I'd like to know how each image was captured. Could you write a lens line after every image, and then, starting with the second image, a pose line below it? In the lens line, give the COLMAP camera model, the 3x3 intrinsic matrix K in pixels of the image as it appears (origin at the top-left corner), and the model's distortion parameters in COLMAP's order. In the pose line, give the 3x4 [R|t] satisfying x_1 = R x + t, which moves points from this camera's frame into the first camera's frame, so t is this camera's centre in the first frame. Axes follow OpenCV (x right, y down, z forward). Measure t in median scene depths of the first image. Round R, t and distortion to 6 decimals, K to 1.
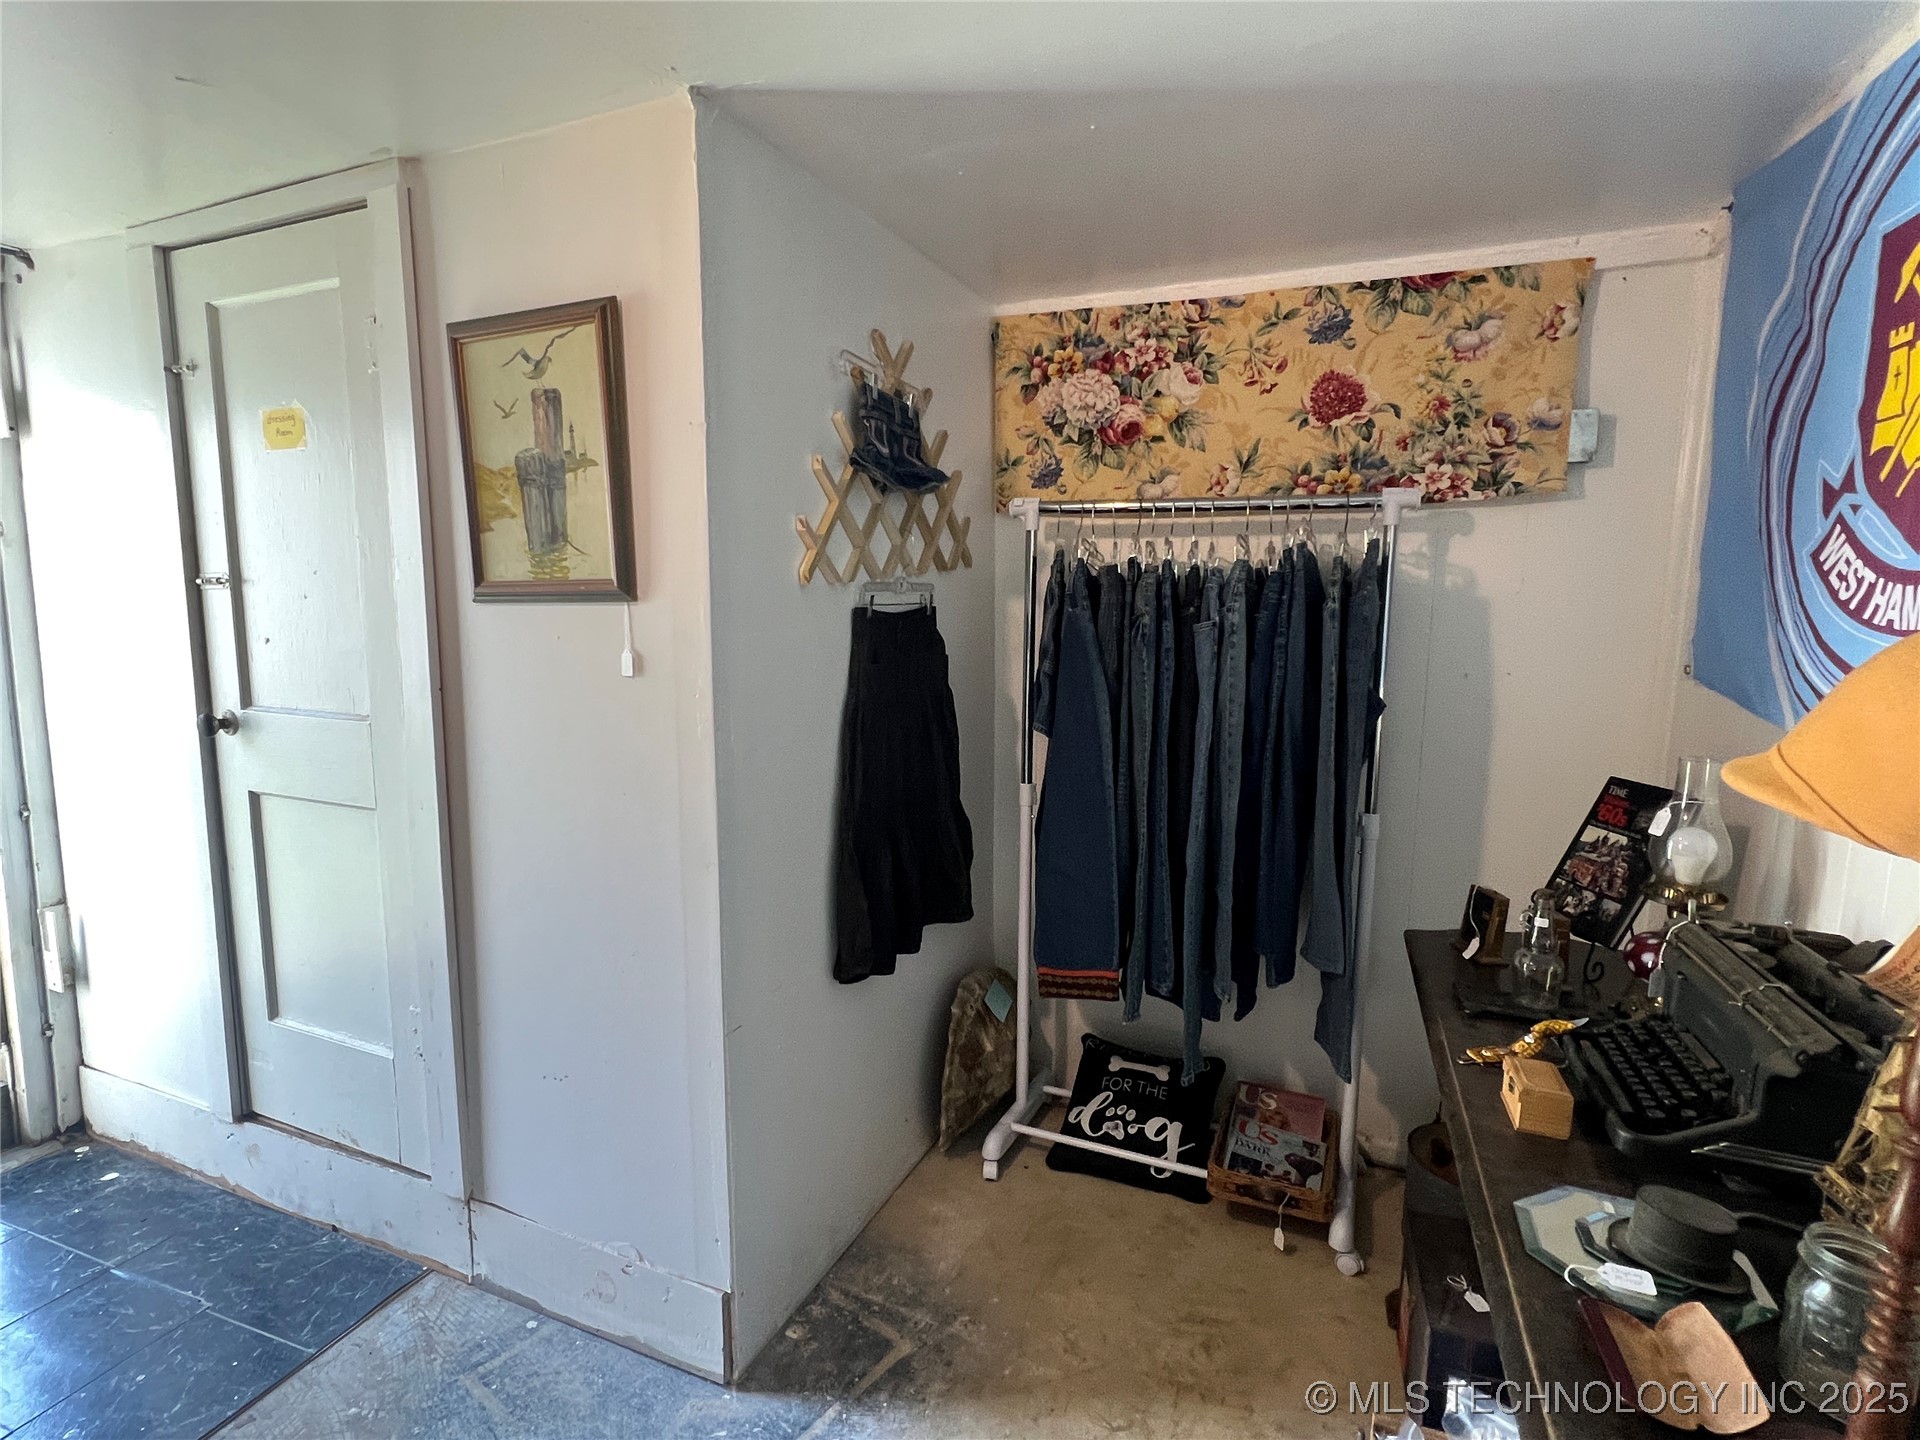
lens RADIAL K [[957.3, 0, 963.7], [0, 957.3, 727.0], [0, 0, 1]] dist [0.001176, 0.000230]
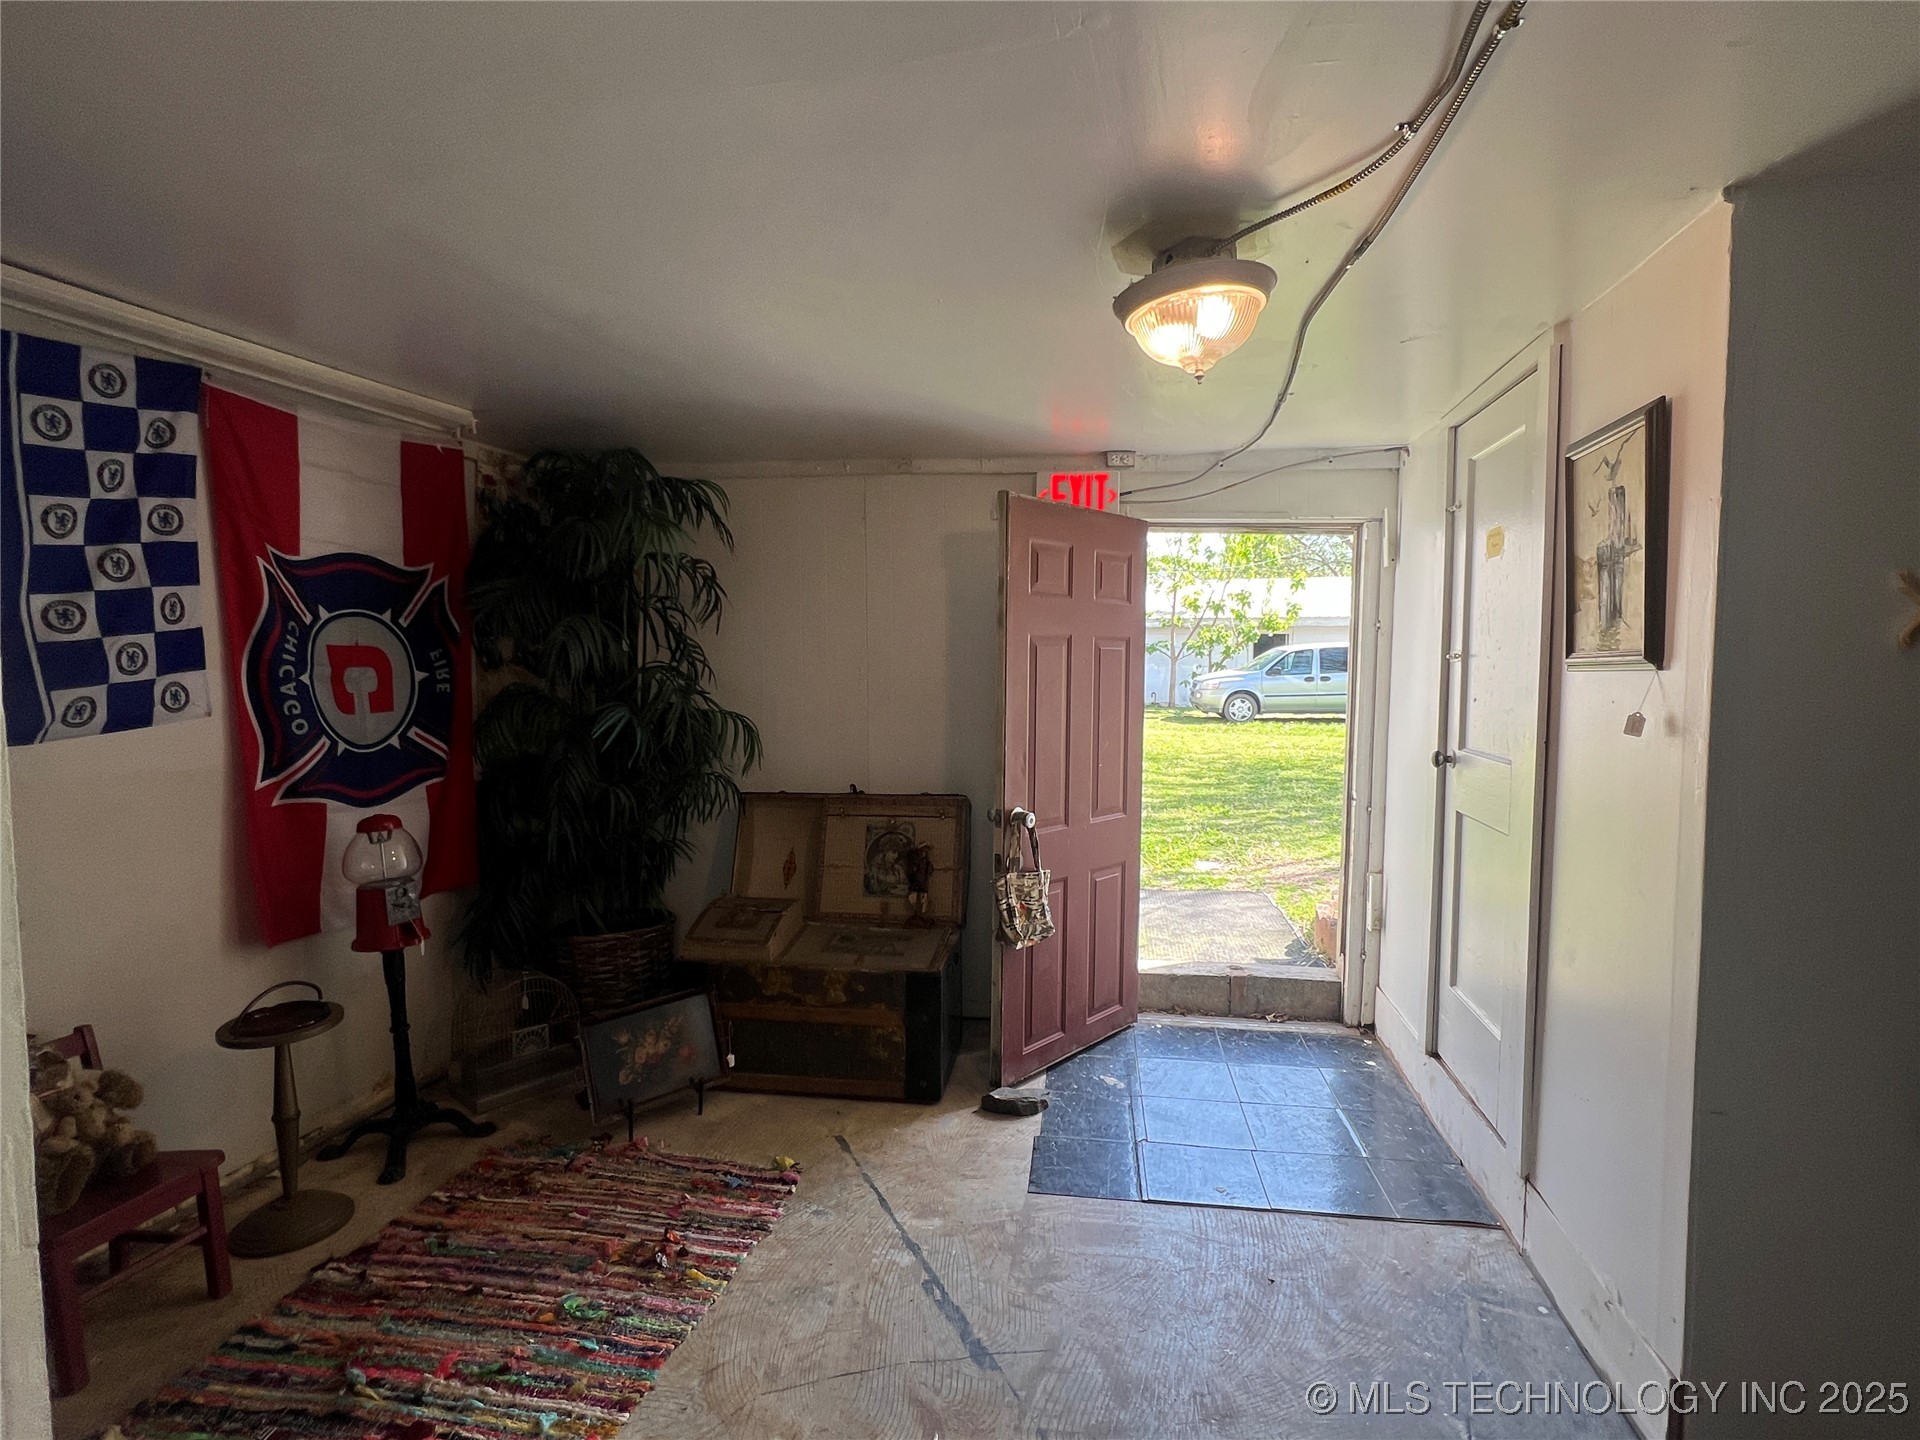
lens RADIAL K [[957.3, 0, 963.7], [0, 957.3, 727.0], [0, 0, 1]] dist [0.001176, 0.000230]
pose [[0.230100, 0.054912, -0.971616, 0.418439], [-0.125736, 0.991716, 0.026271, 0.002016], [0.965010, 0.116122, 0.235098, 0.001844]]
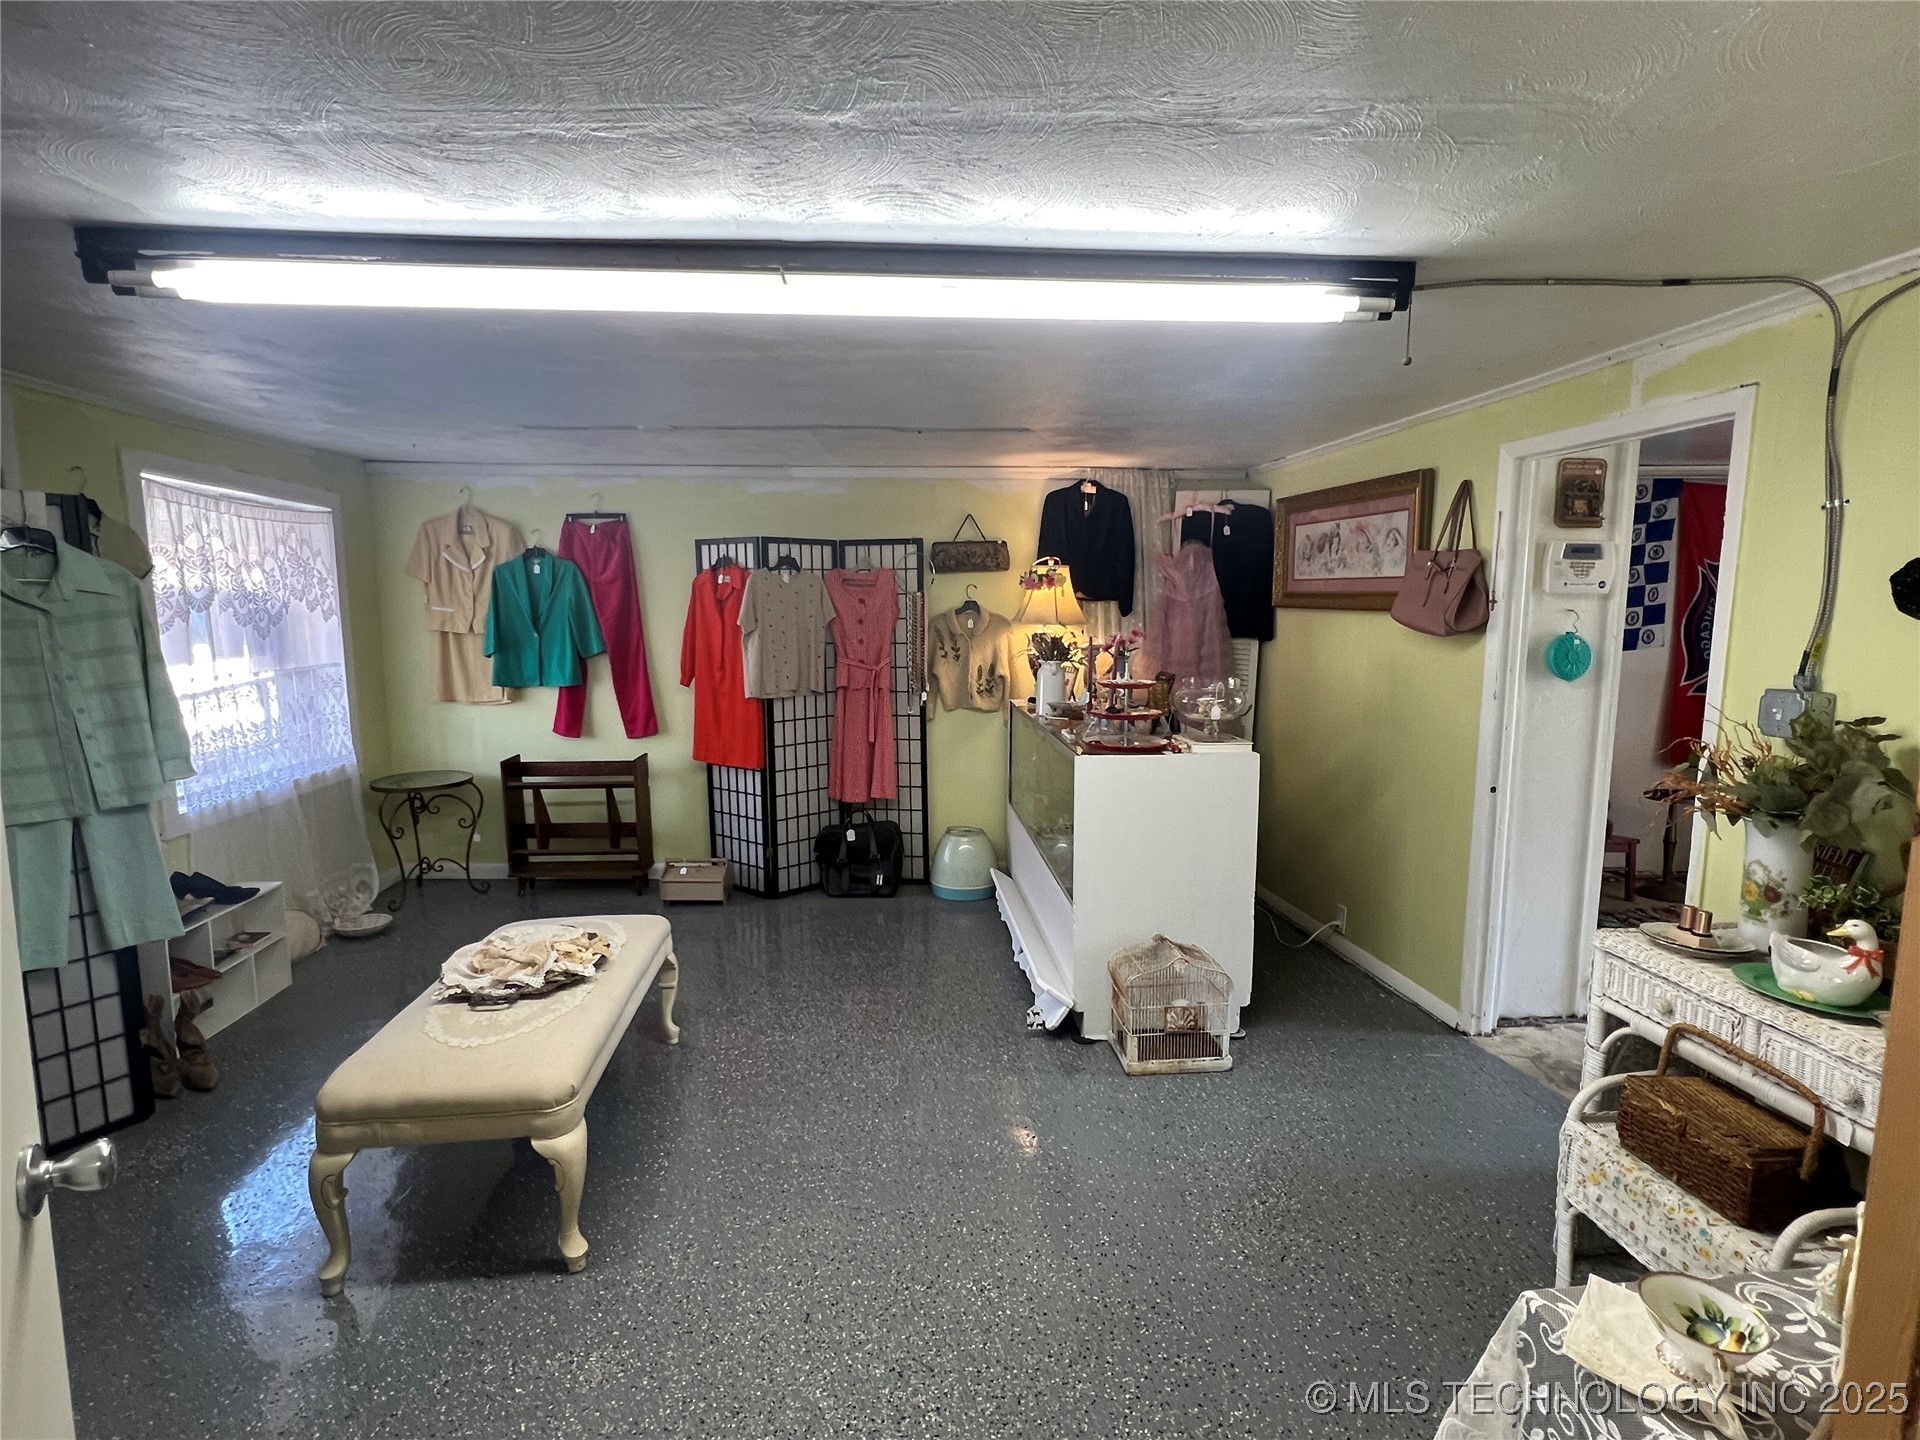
lens RADIAL K [[957.3, 0, 963.7], [0, 957.3, 727.0], [0, 0, 1]] dist [0.001176, 0.000230]
pose [[-0.876659, 0.046588, -0.478851, 2.058351], [-0.075190, 0.969804, 0.232006, -0.115165], [0.475200, 0.239395, -0.846685, 0.773380]]
